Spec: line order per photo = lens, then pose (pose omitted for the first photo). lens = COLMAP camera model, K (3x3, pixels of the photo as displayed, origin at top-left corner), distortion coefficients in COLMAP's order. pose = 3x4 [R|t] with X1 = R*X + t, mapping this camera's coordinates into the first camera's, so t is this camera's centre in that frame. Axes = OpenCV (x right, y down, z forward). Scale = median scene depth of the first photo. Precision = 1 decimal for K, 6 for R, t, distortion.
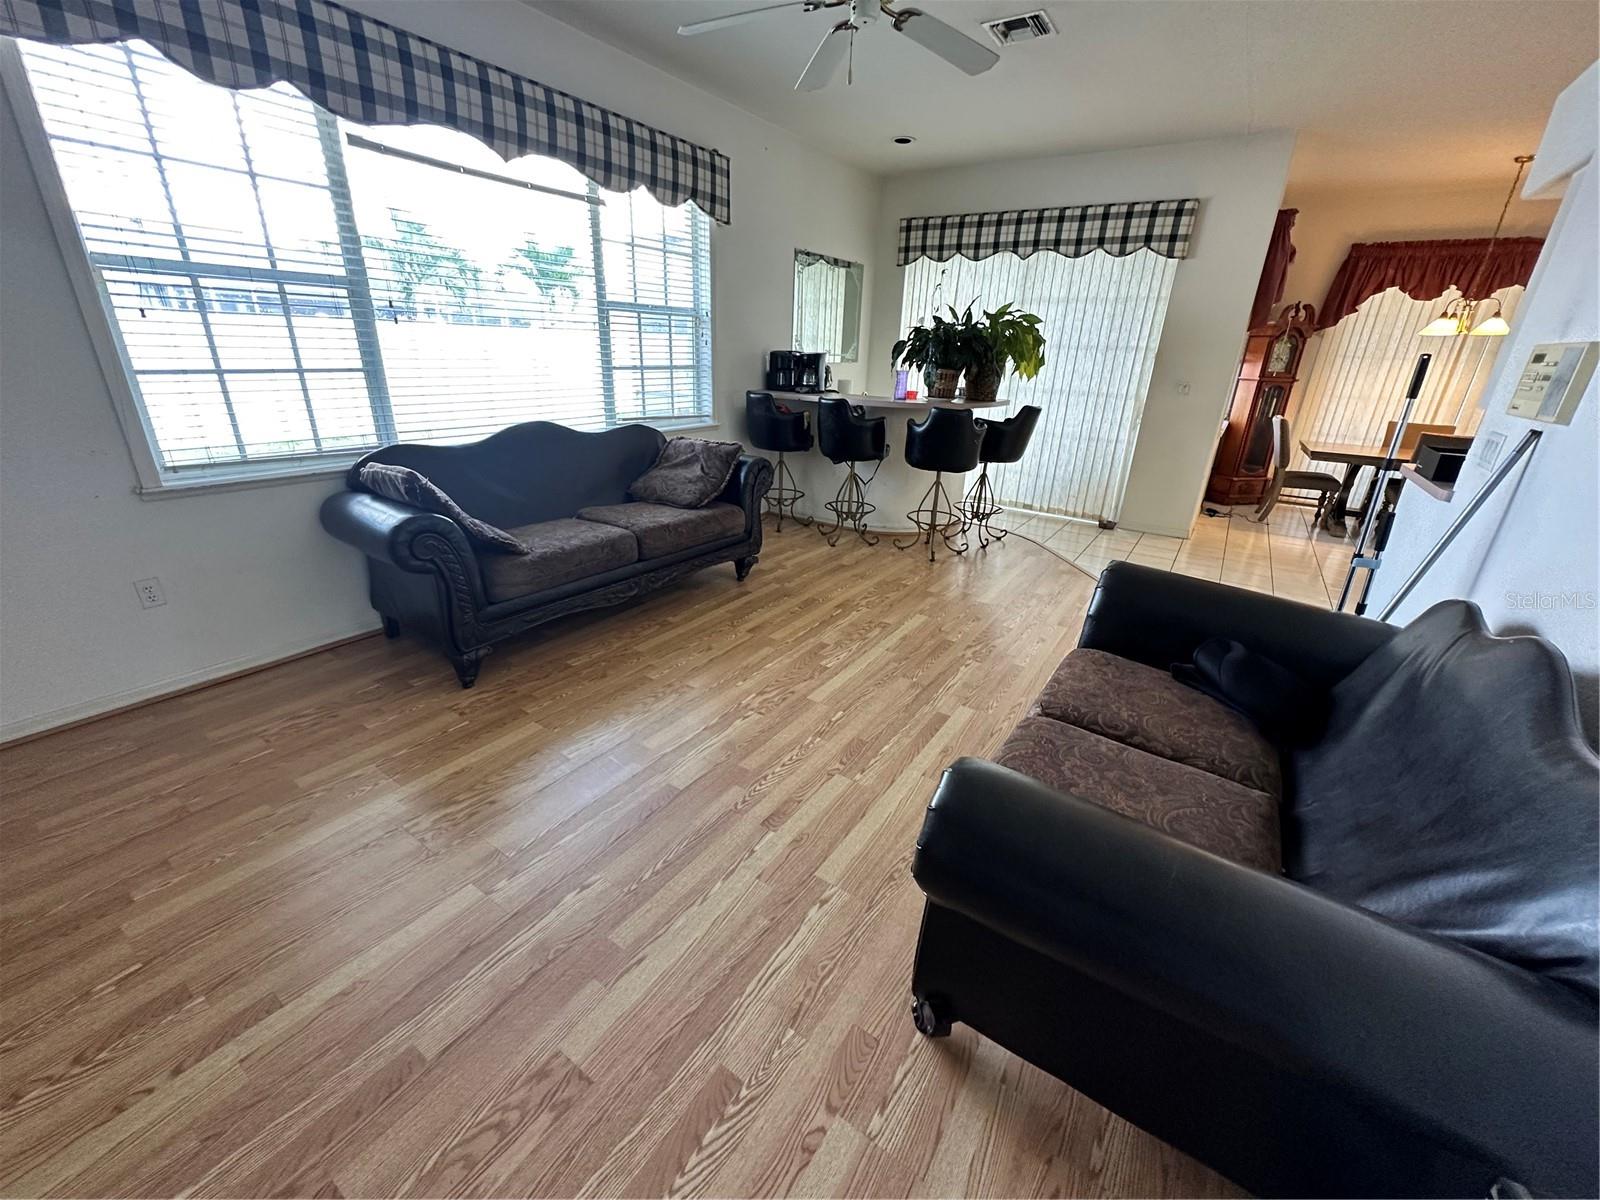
lens RADIAL K [[639.5, 0, 797.3], [0, 639.5, 596.4], [0, 0, 1]] dist [-0.006377, 0.001395]
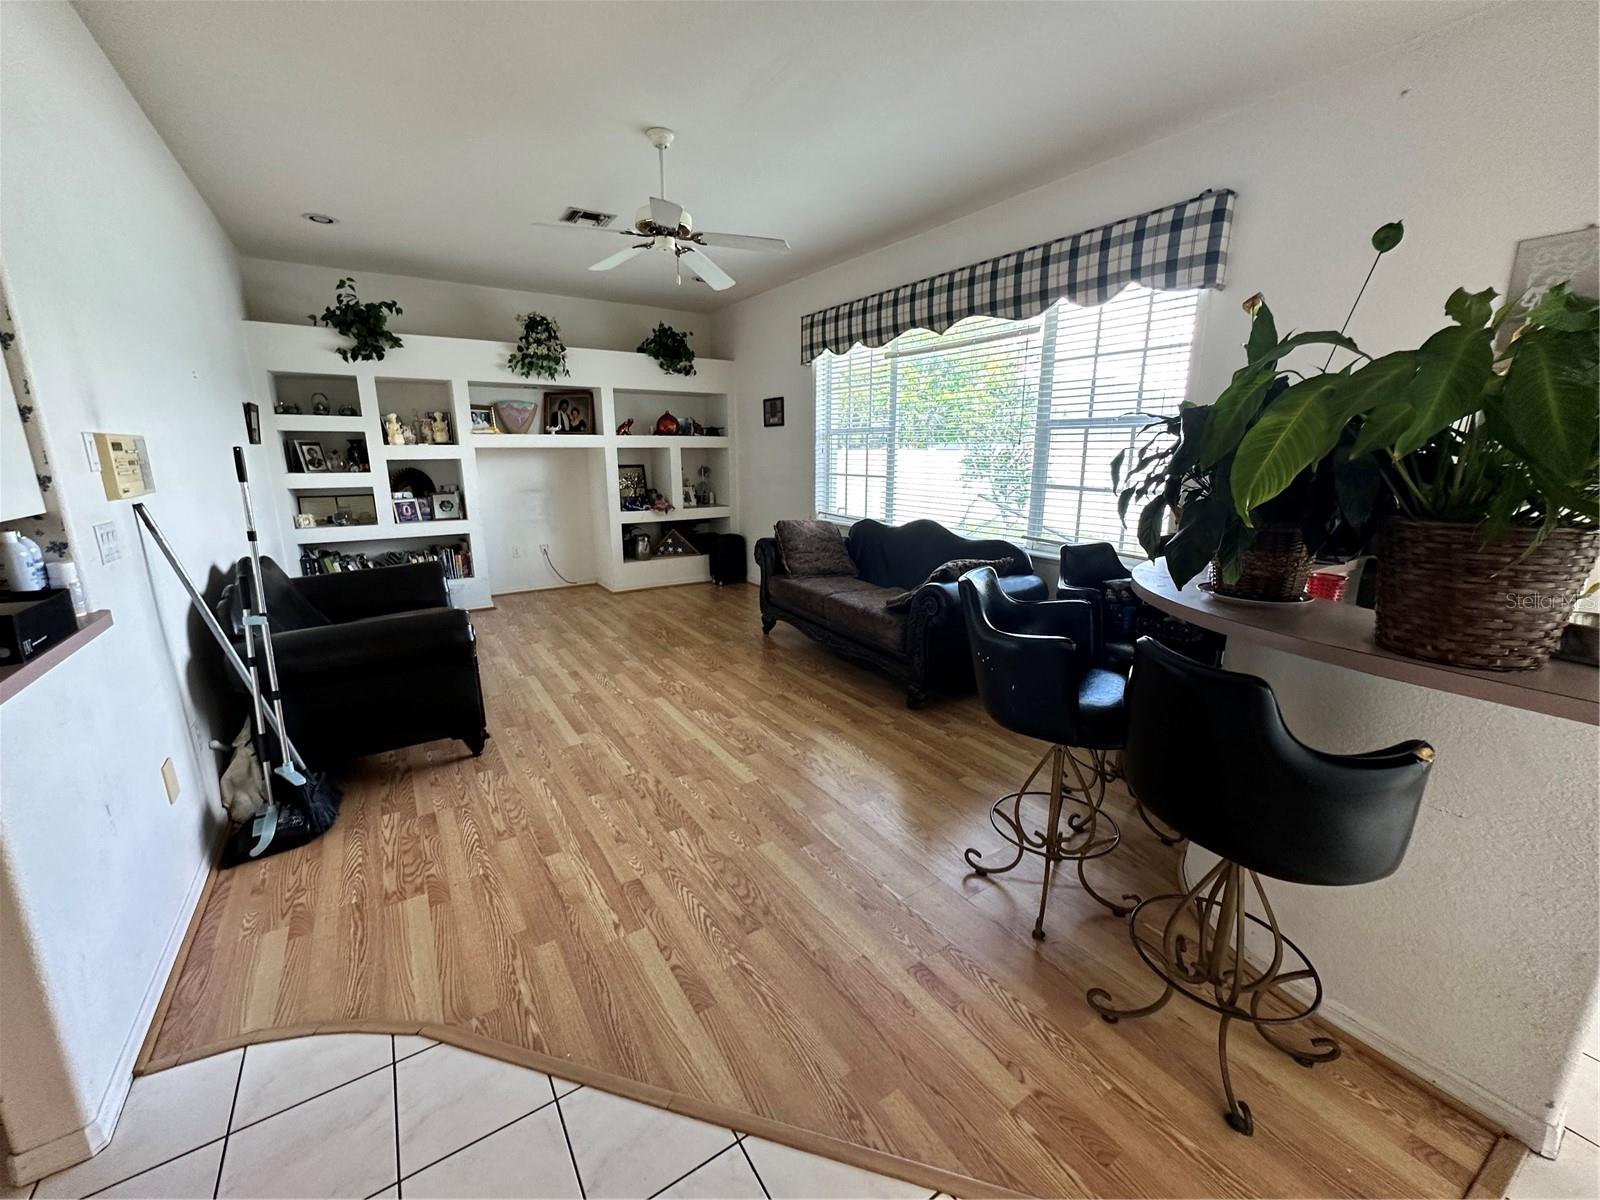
lens RADIAL K [[639.5, 0, 802.2], [0, 639.5, 595.5], [0, 0, 1]] dist [-0.006377, 0.001395]
pose [[-0.384193, 0.166222, -0.908166, 0.965377], [-0.355243, 0.881314, 0.311590, -0.496358], [0.852173, 0.442331, -0.279545, 1.335790]]
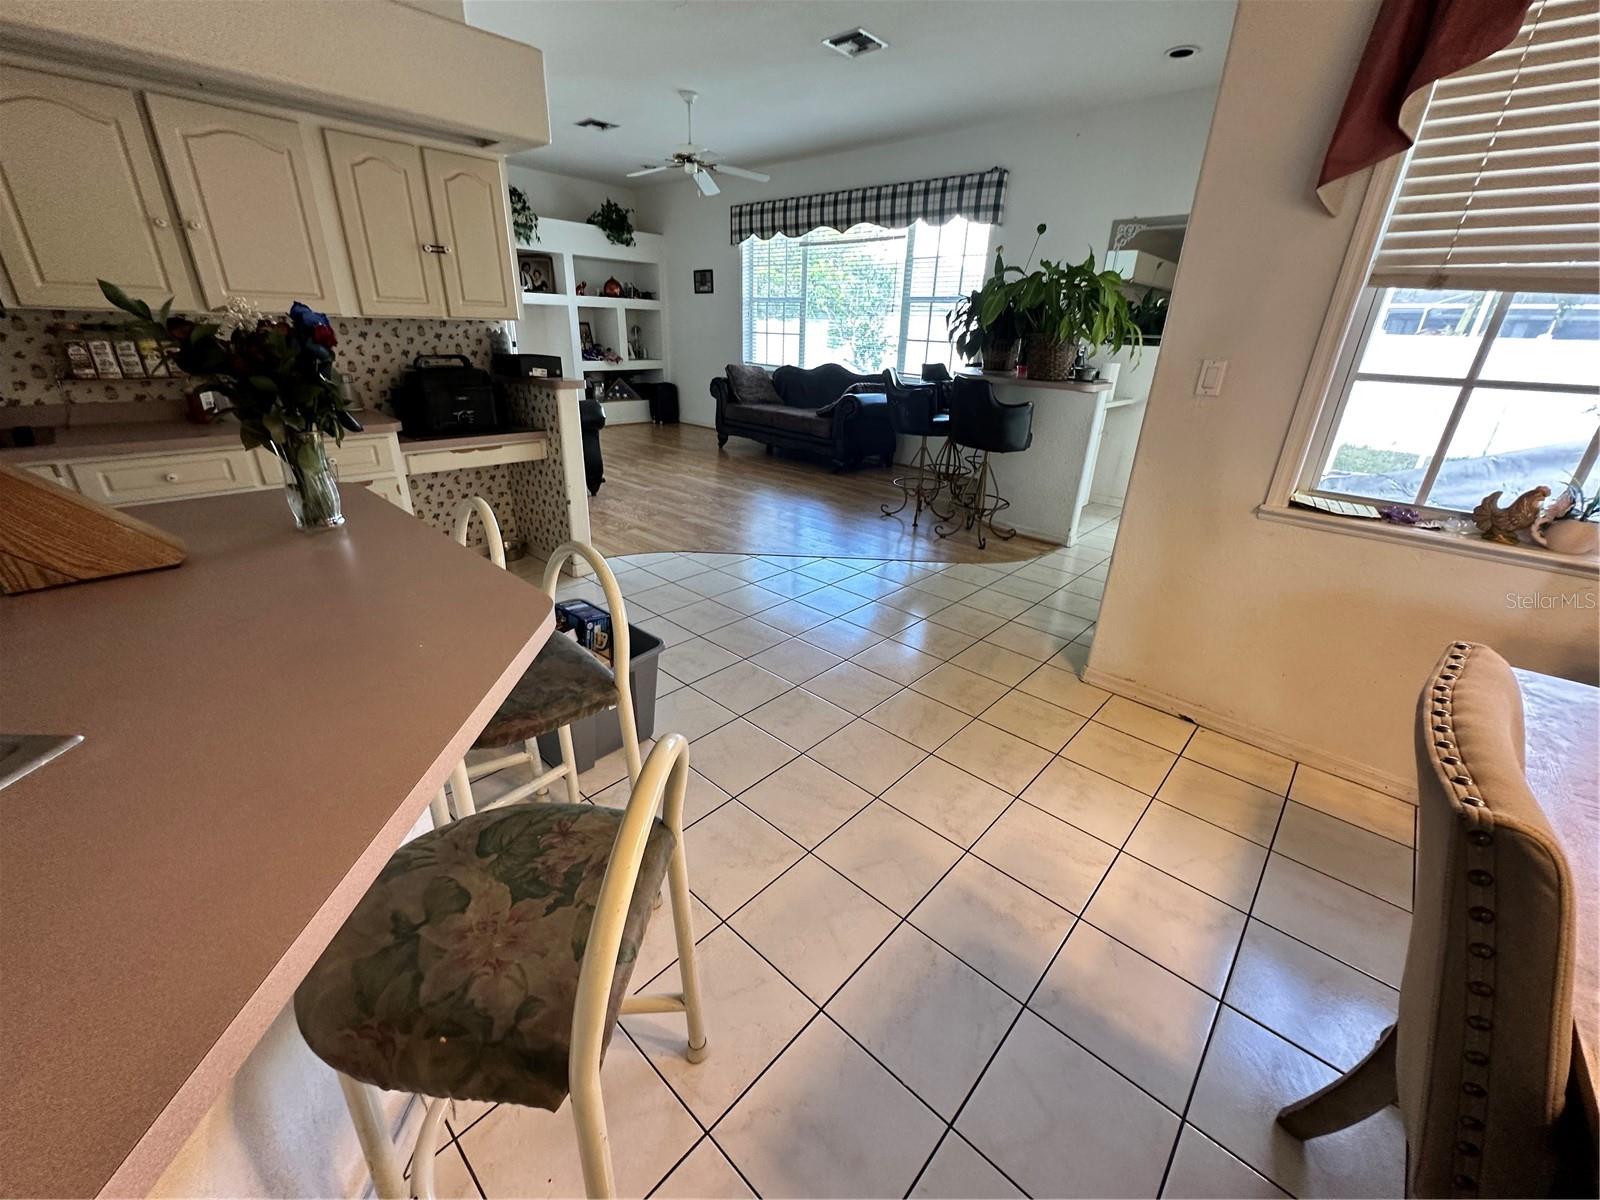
lens RADIAL K [[639.5, 0, 803.1], [0, 639.5, 598.3], [0, 0, 1]] dist [-0.006377, 0.001395]
pose [[-0.147317, 0.343938, -0.927364, 1.839992], [-0.399085, 0.837215, 0.373901, -0.403519], [0.905002, 0.425179, 0.013925, 1.319841]]
